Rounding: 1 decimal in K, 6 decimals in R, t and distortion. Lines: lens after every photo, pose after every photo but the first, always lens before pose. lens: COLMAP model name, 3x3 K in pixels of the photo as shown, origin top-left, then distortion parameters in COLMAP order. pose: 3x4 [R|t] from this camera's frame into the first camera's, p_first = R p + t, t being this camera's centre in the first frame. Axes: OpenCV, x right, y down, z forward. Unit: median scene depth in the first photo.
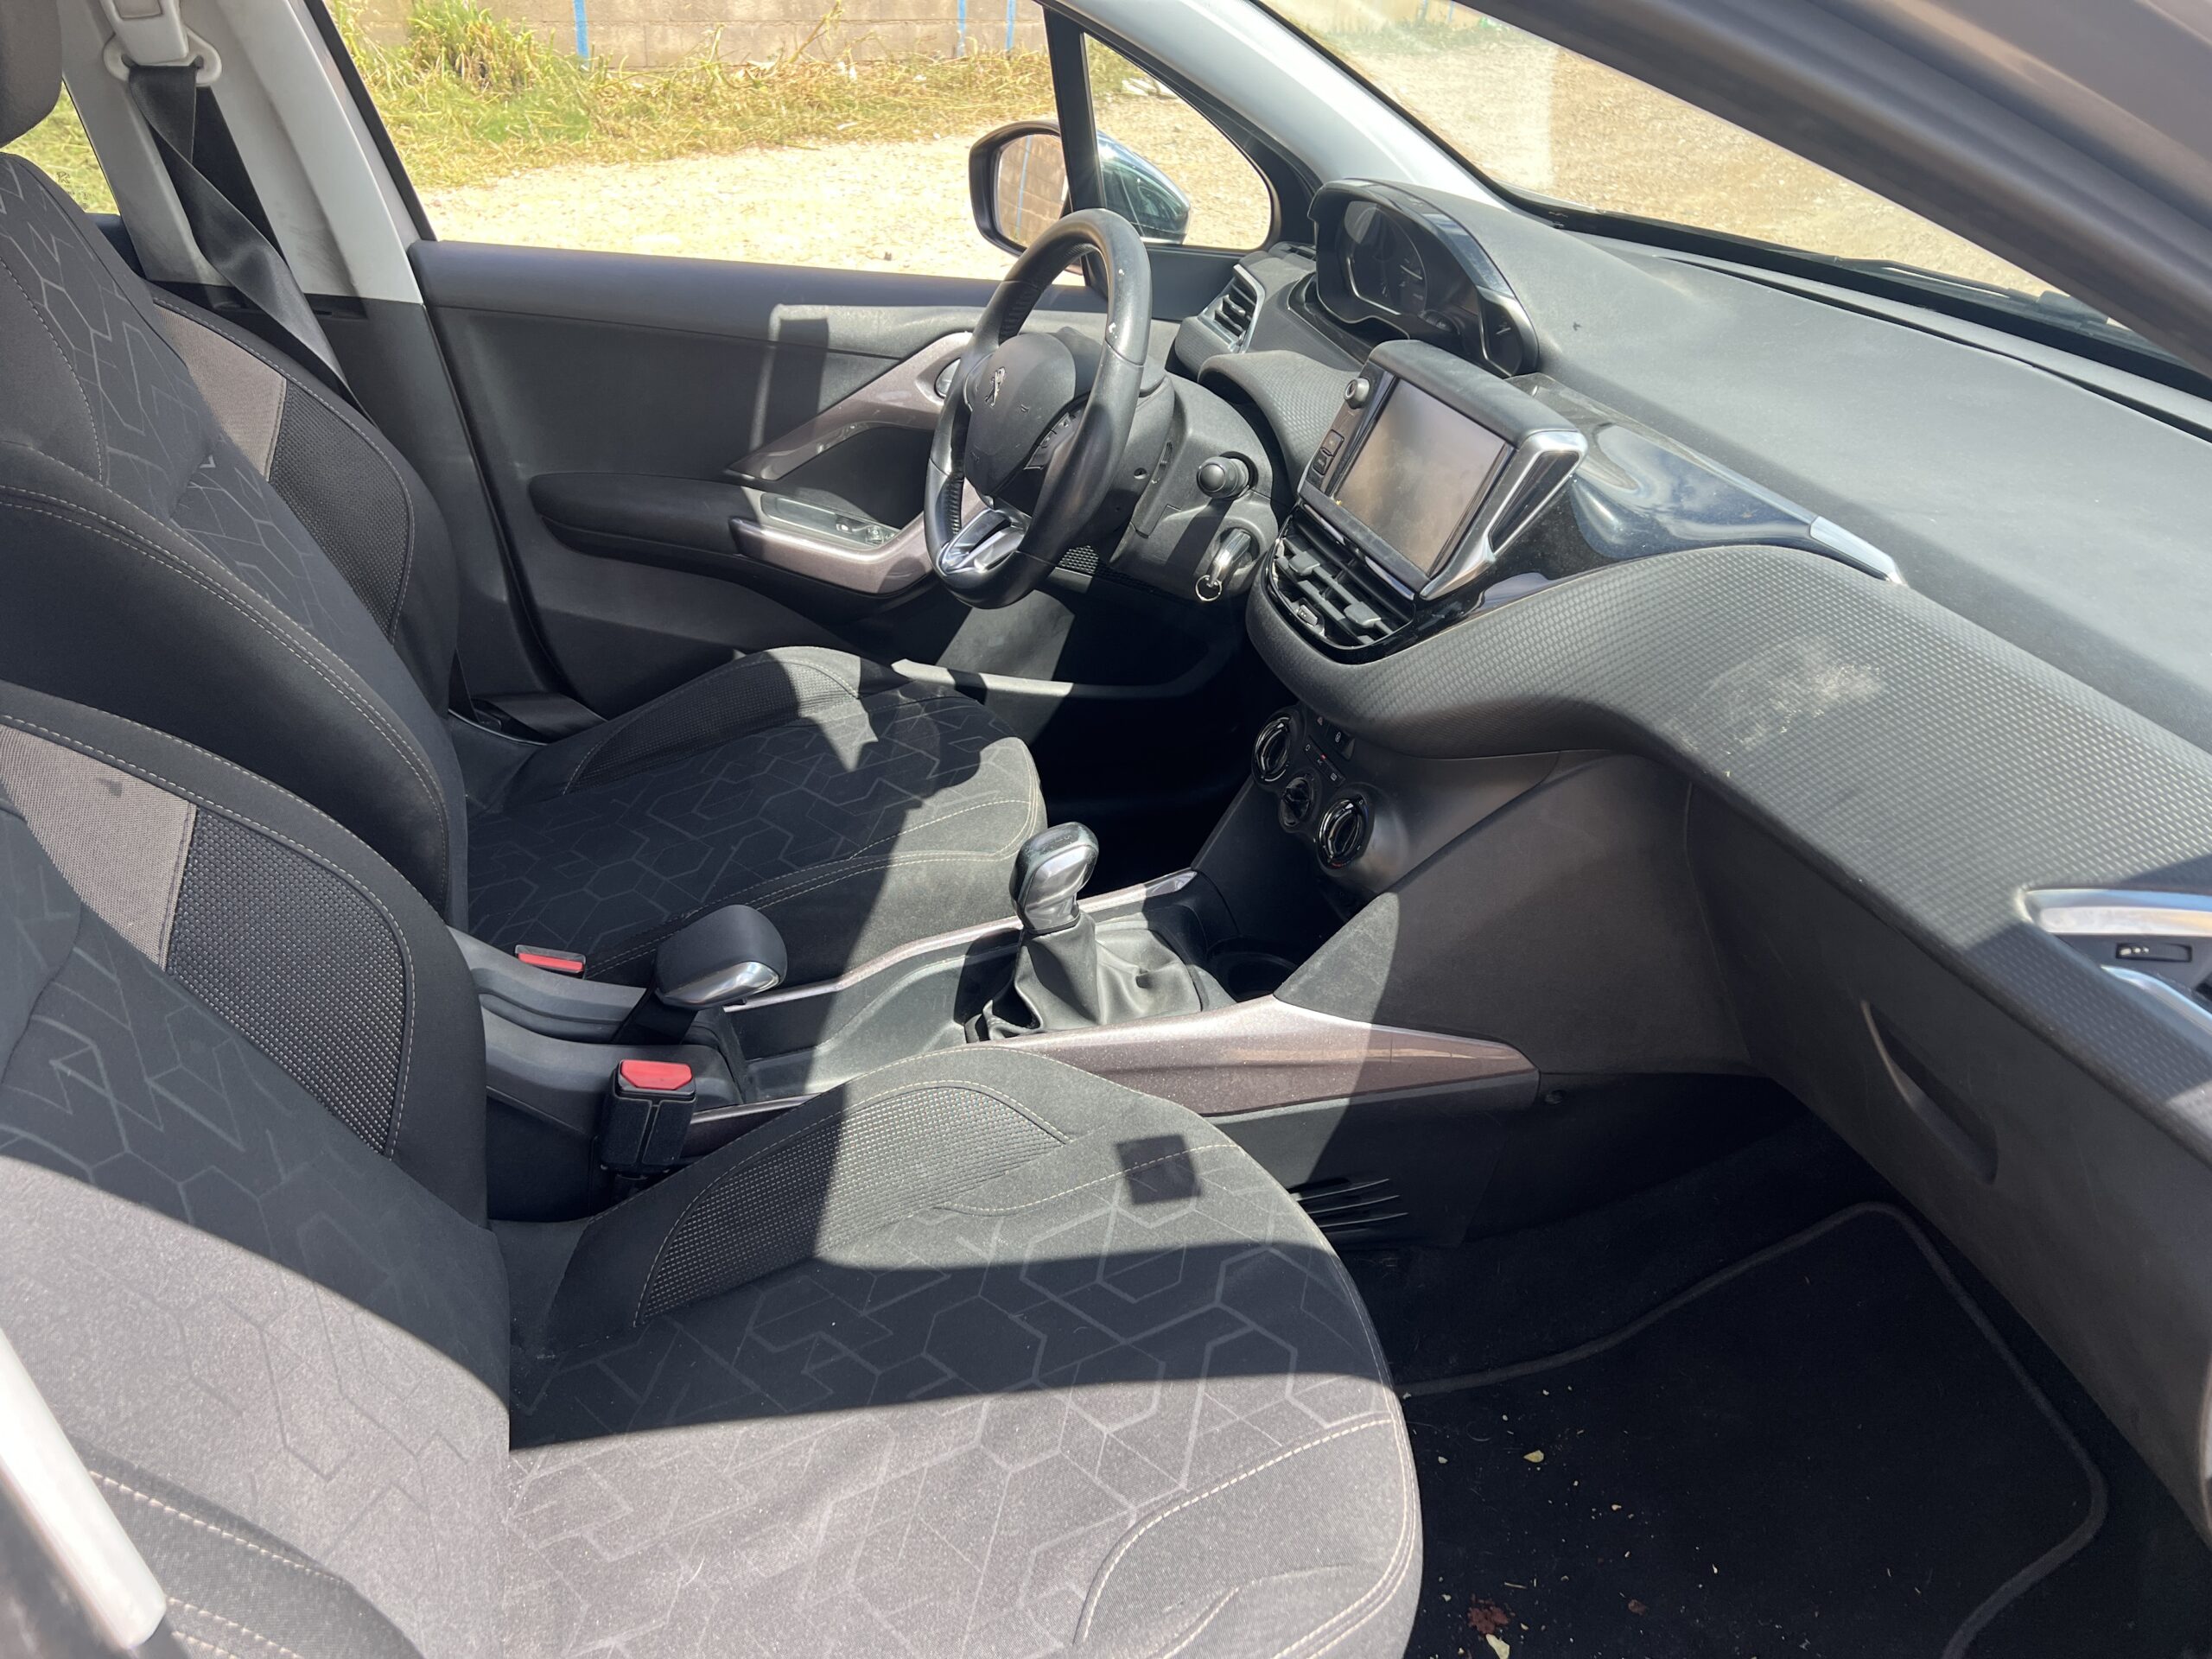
lens RADIAL K [[1659.6, 0, 1106.0], [0, 1659.6, 829.5], [0, 0, 1]] dist [0.090993, -0.110705]
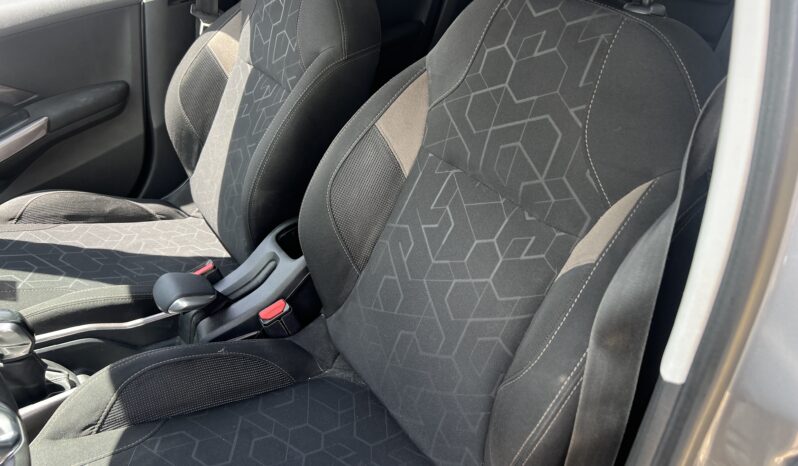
lens RADIAL K [[602.6, 0, 399.0], [0, 602.6, 233.0], [0, 0, 1]] dist [0.006357, 0.000722]
pose [[-0.950502, 0.090944, -0.297111, -0.291607], [-0.215040, 0.497680, 0.840281, -0.783642], [0.224285, 0.862580, -0.453489, 1.468288]]
